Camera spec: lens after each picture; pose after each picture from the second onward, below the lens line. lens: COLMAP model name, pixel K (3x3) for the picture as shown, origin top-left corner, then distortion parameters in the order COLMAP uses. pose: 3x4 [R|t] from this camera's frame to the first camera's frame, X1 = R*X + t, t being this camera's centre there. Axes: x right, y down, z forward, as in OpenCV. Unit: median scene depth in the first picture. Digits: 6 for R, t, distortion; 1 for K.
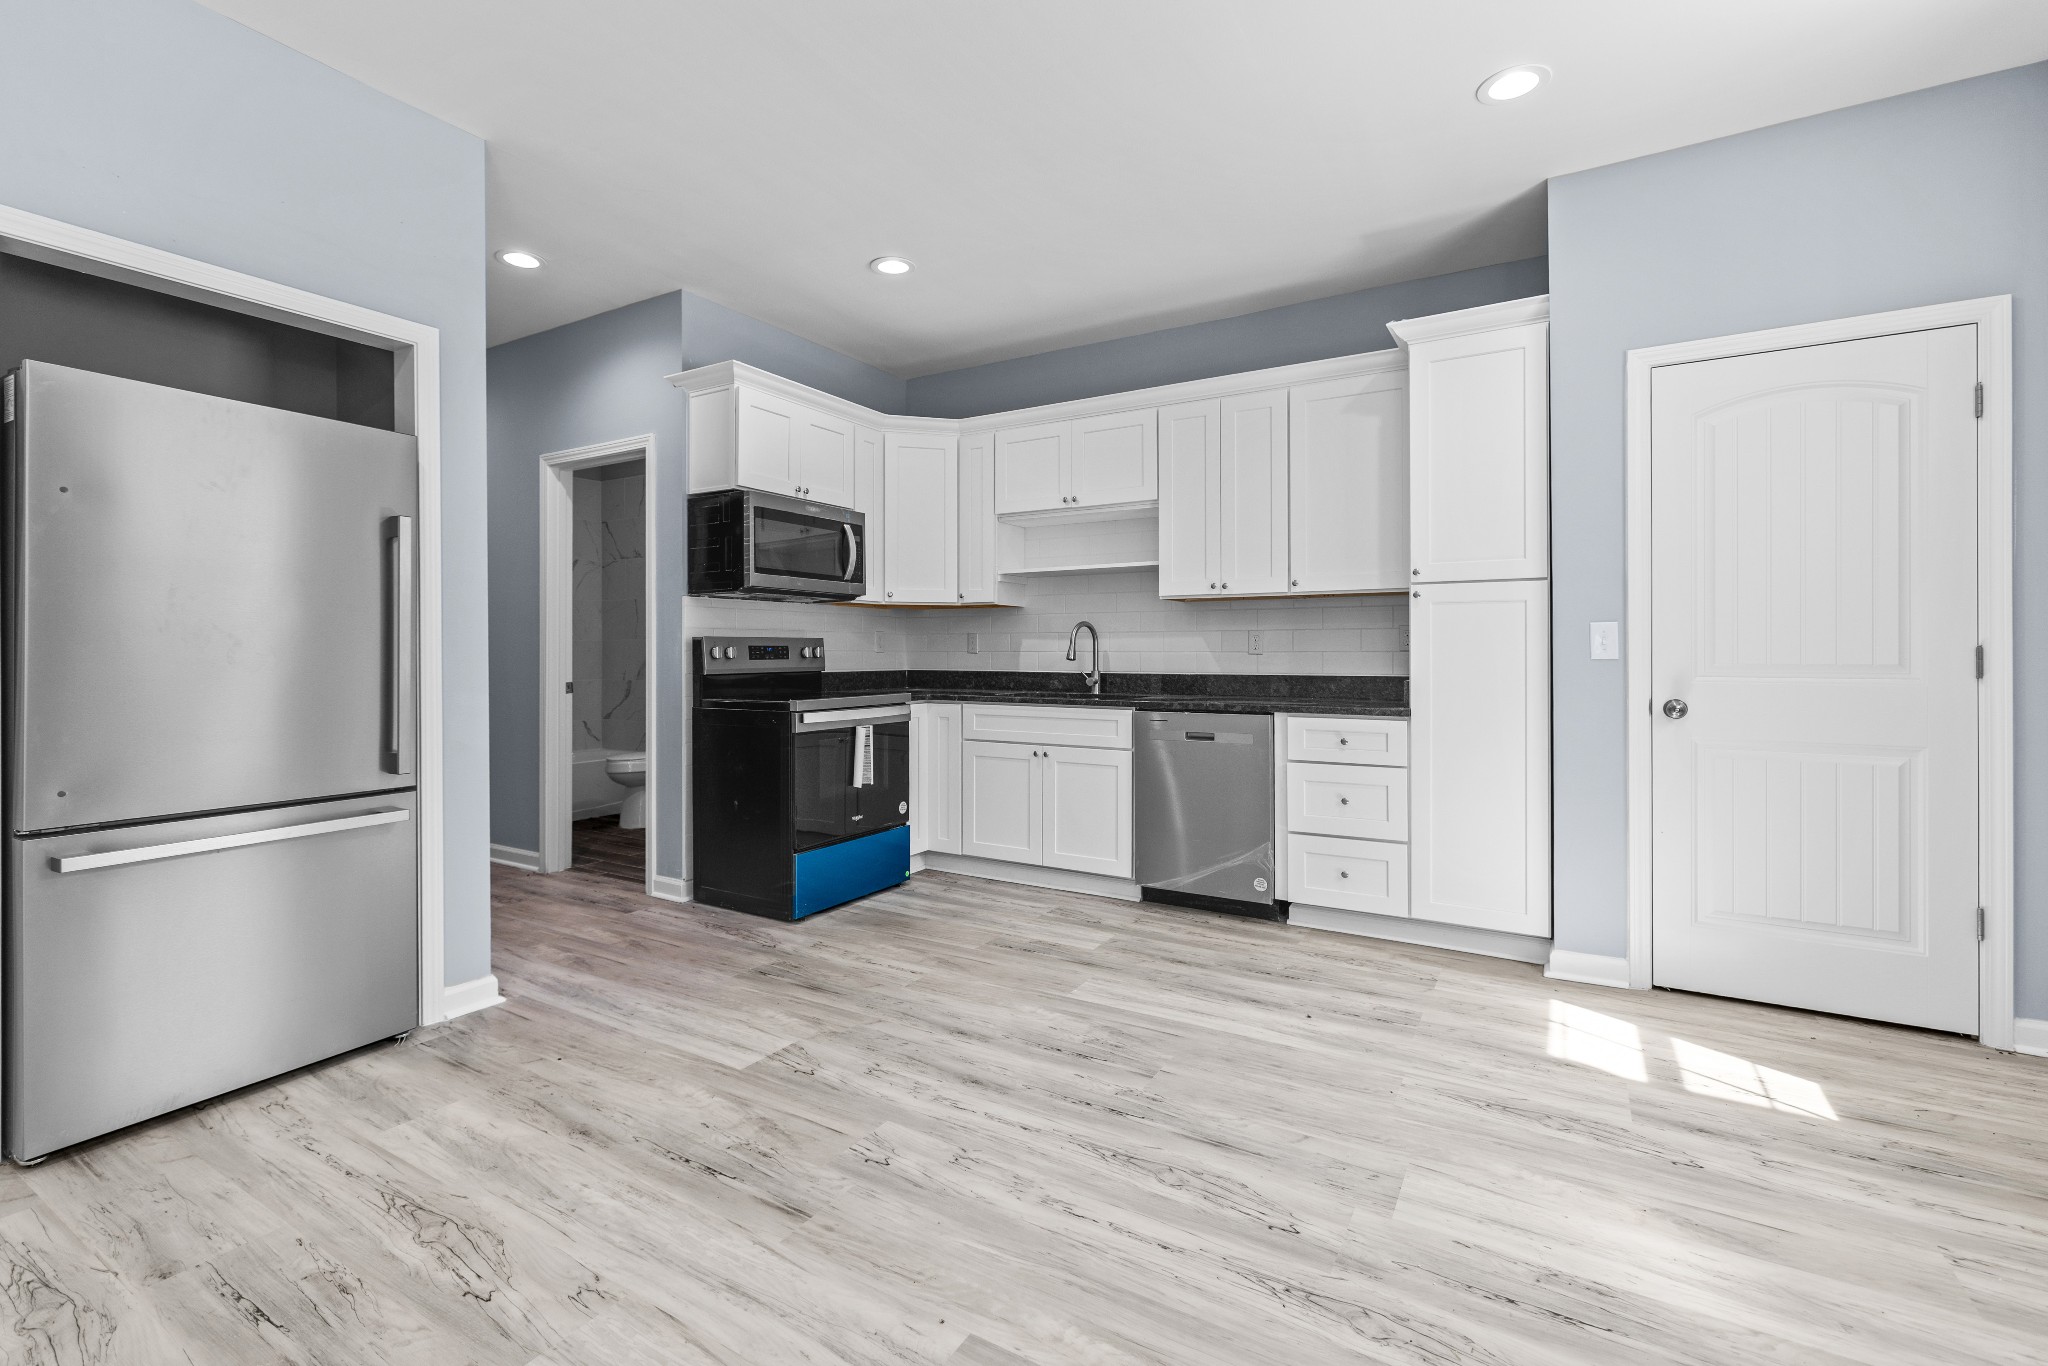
lens RADIAL K [[905.6, 0, 1012.4], [0, 905.6, 649.9], [0, 0, 1]] dist [-0.000561, 0.000182]
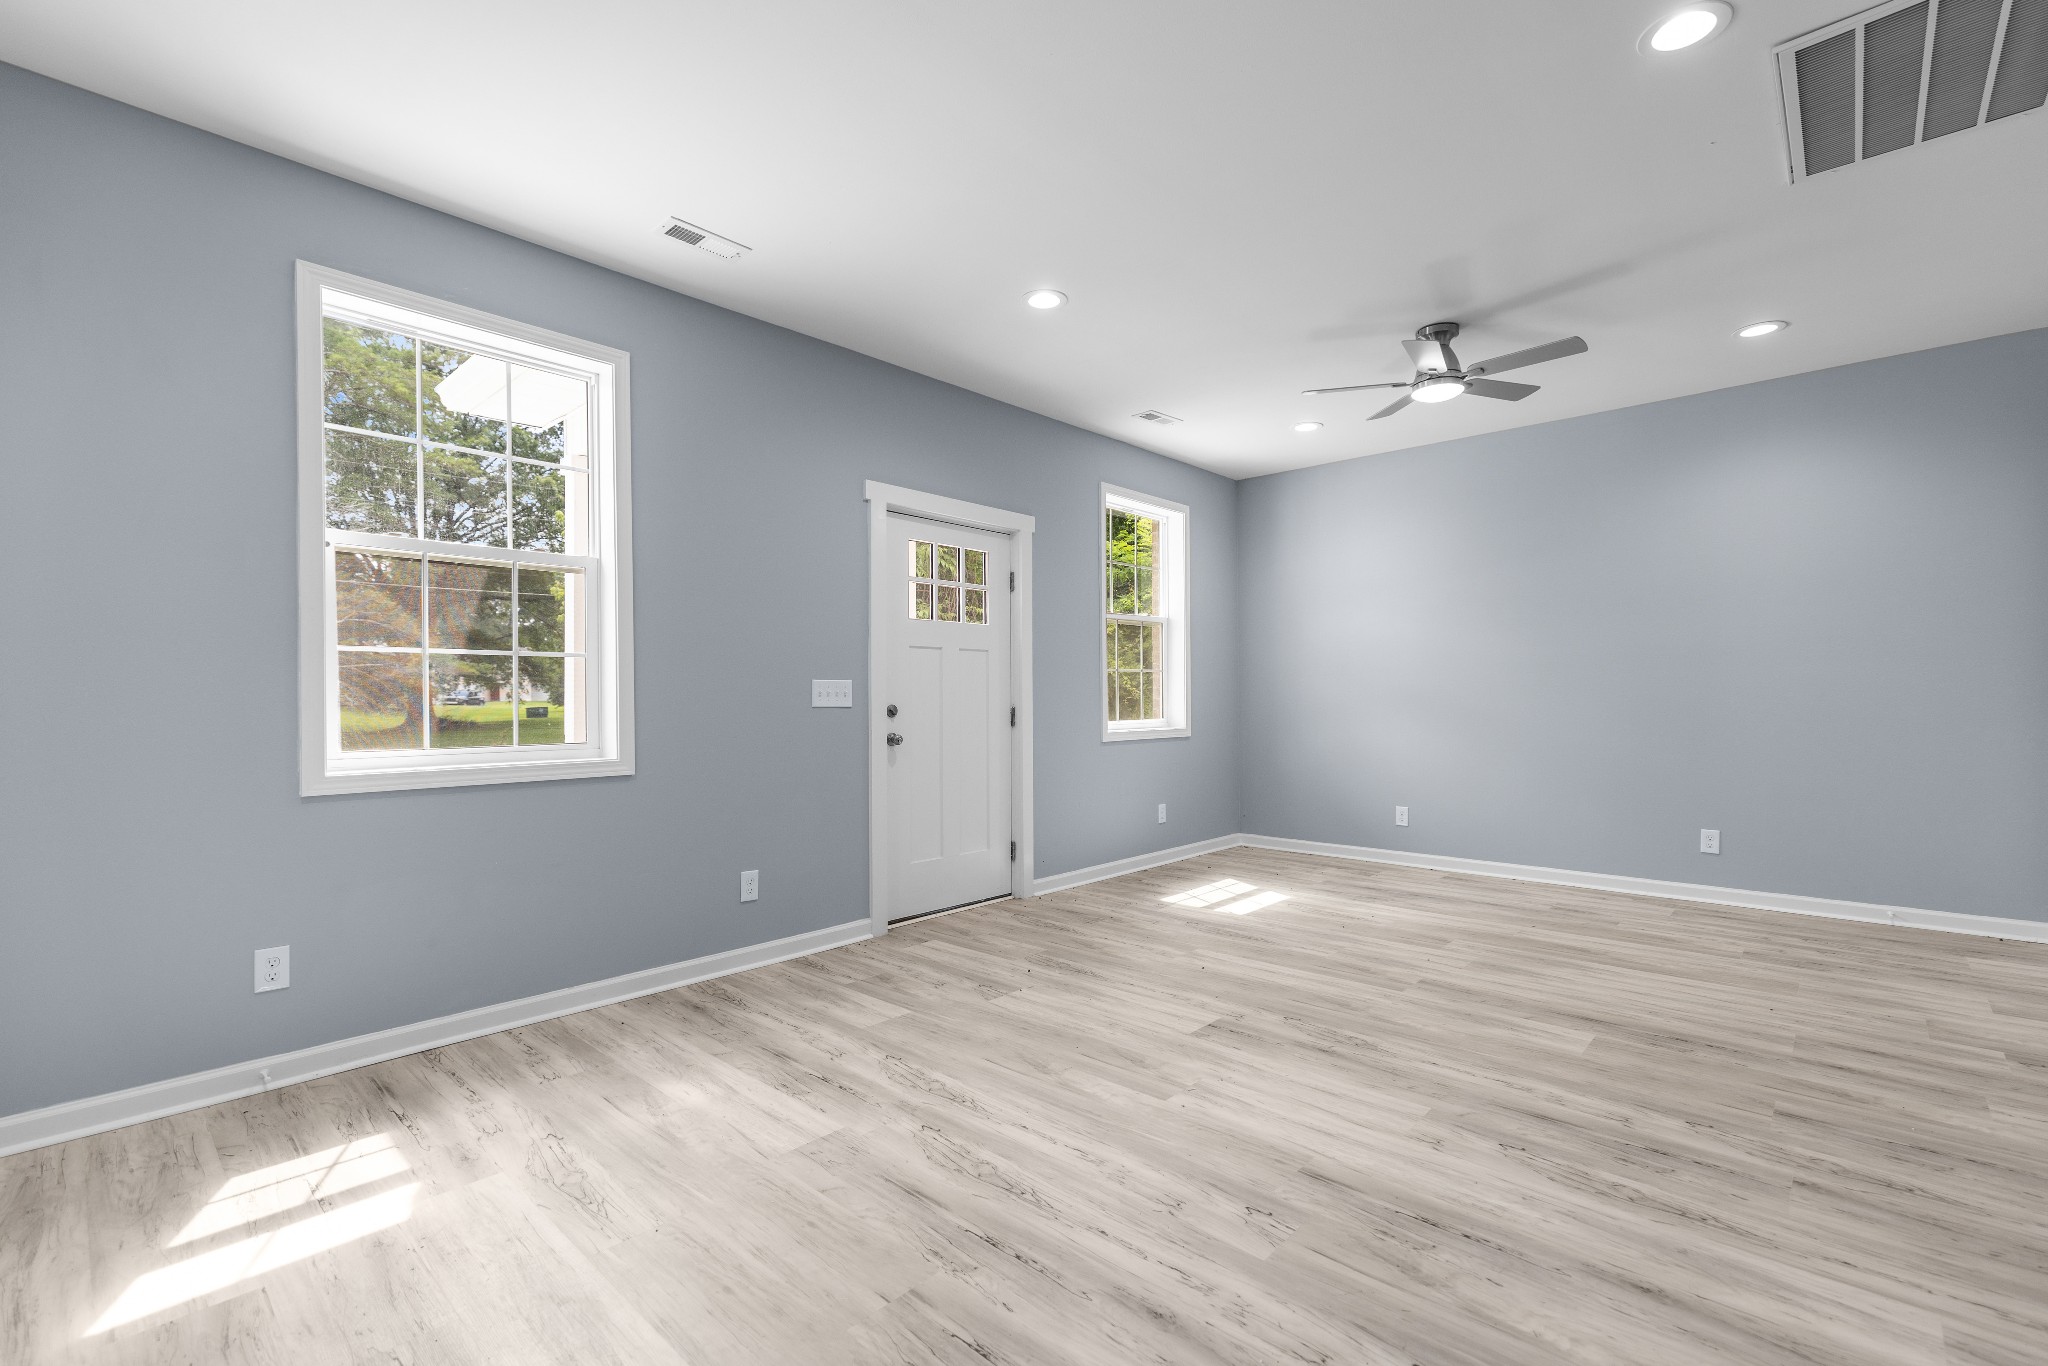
lens RADIAL K [[893.3, 0, 1024.0], [0, 893.3, 683.0], [0, 0, 1]] dist [0.001944, -0.000266]
pose [[-0.979702, 0.011190, 0.200147, -0.064155], [0.007470, 0.999785, -0.019335, -0.000331], [-0.200321, -0.017447, -0.979575, 1.308530]]
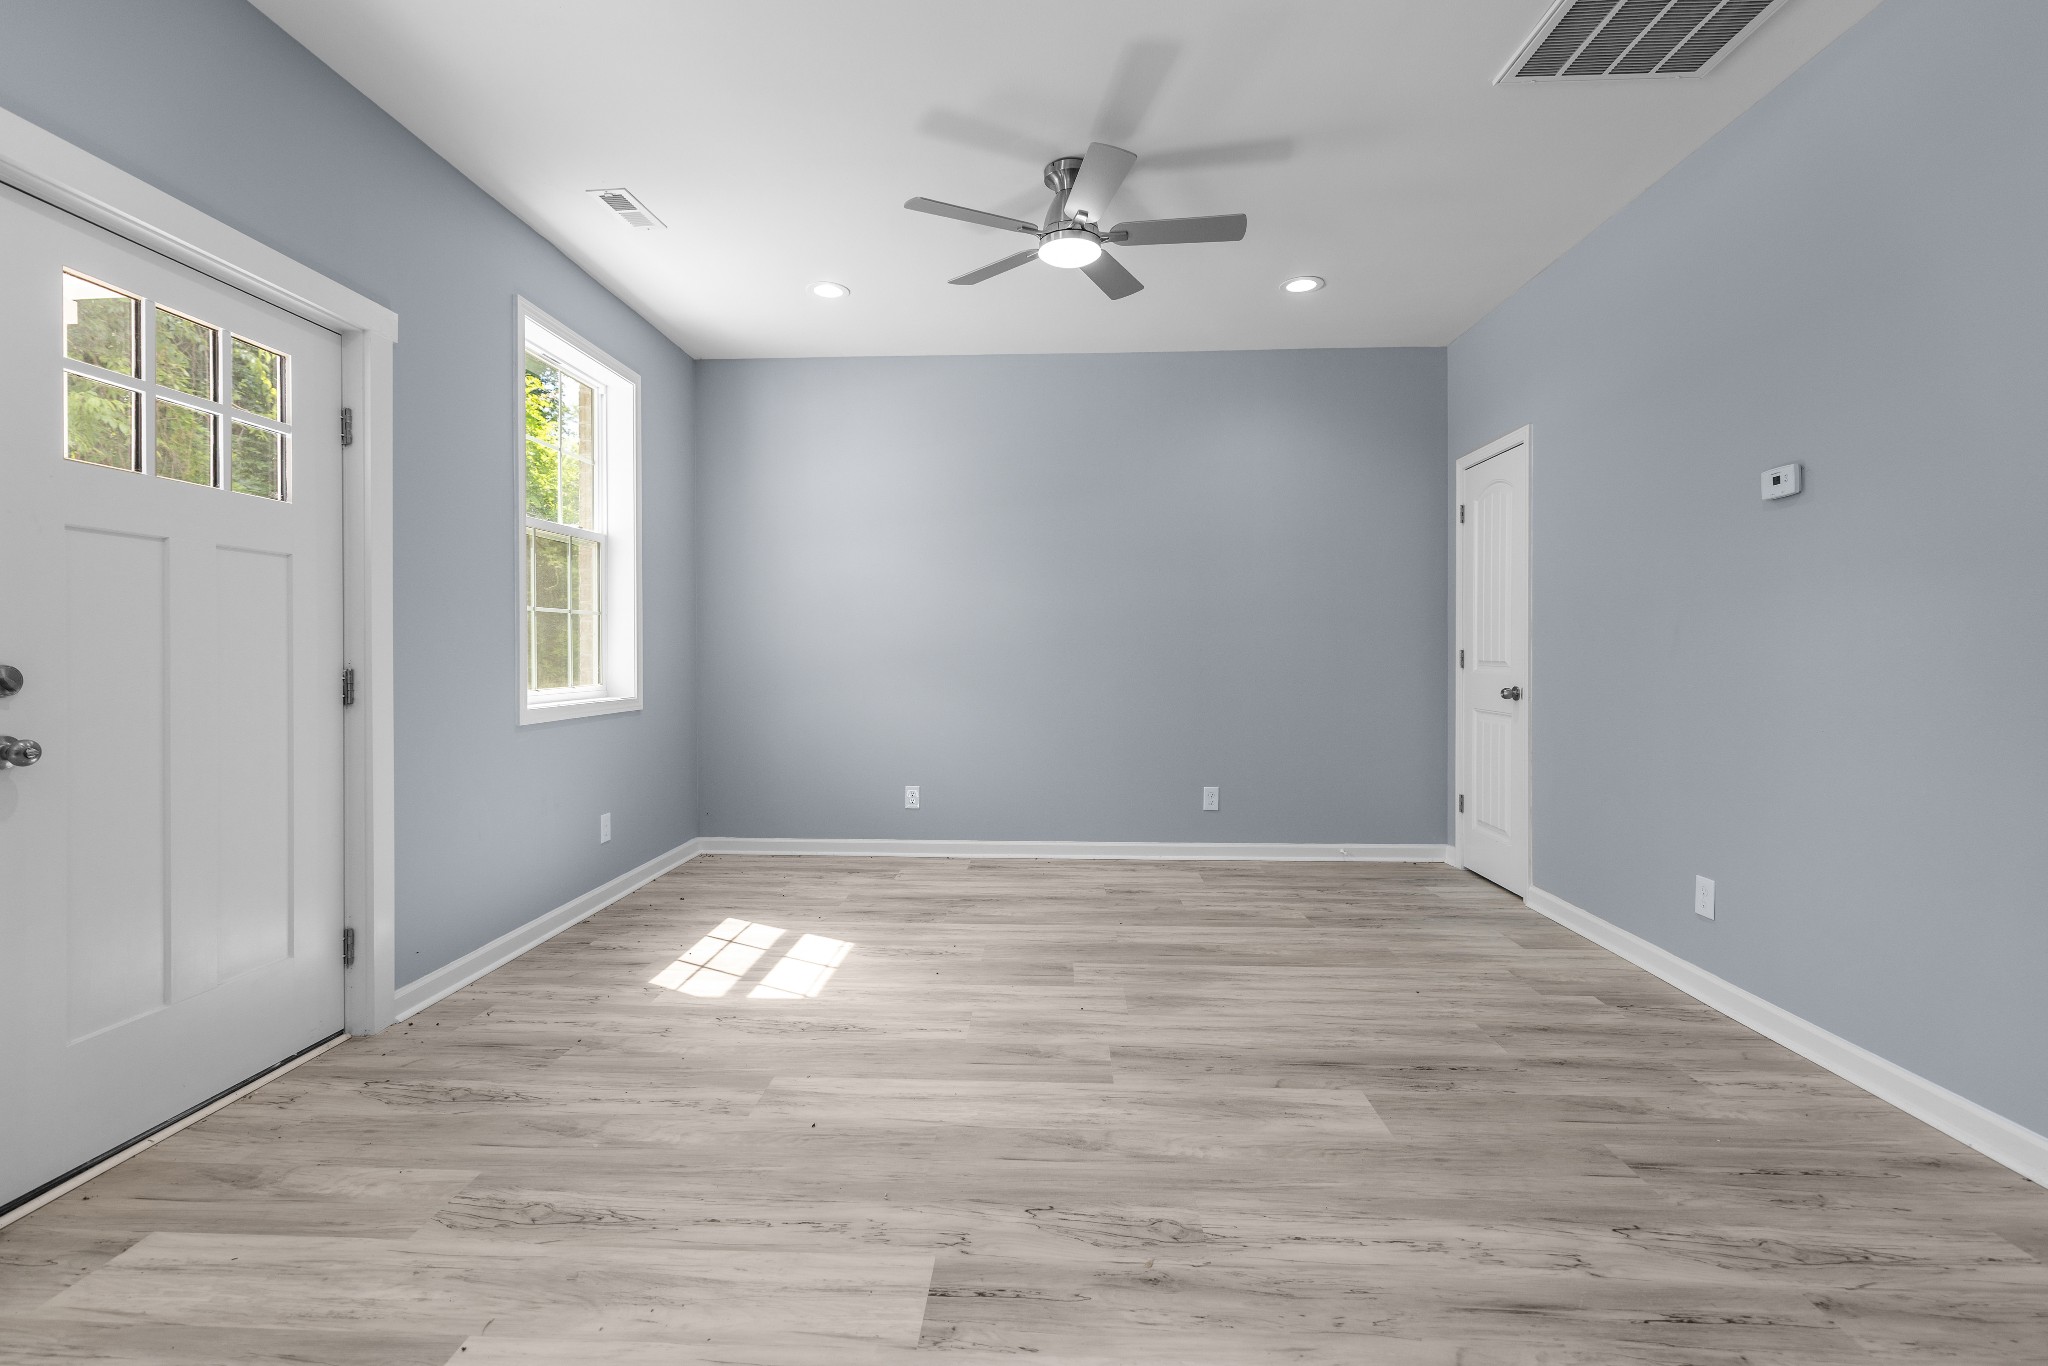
lens RADIAL K [[905.6, 0, 1012.4], [0, 905.6, 649.9], [0, 0, 1]] dist [-0.000561, 0.000182]
pose [[-0.879153, 0.001621, -0.476537, 0.141388], [0.004237, 0.999981, -0.004415, 0.000708], [0.476521, -0.005901, -0.879143, 0.759333]]
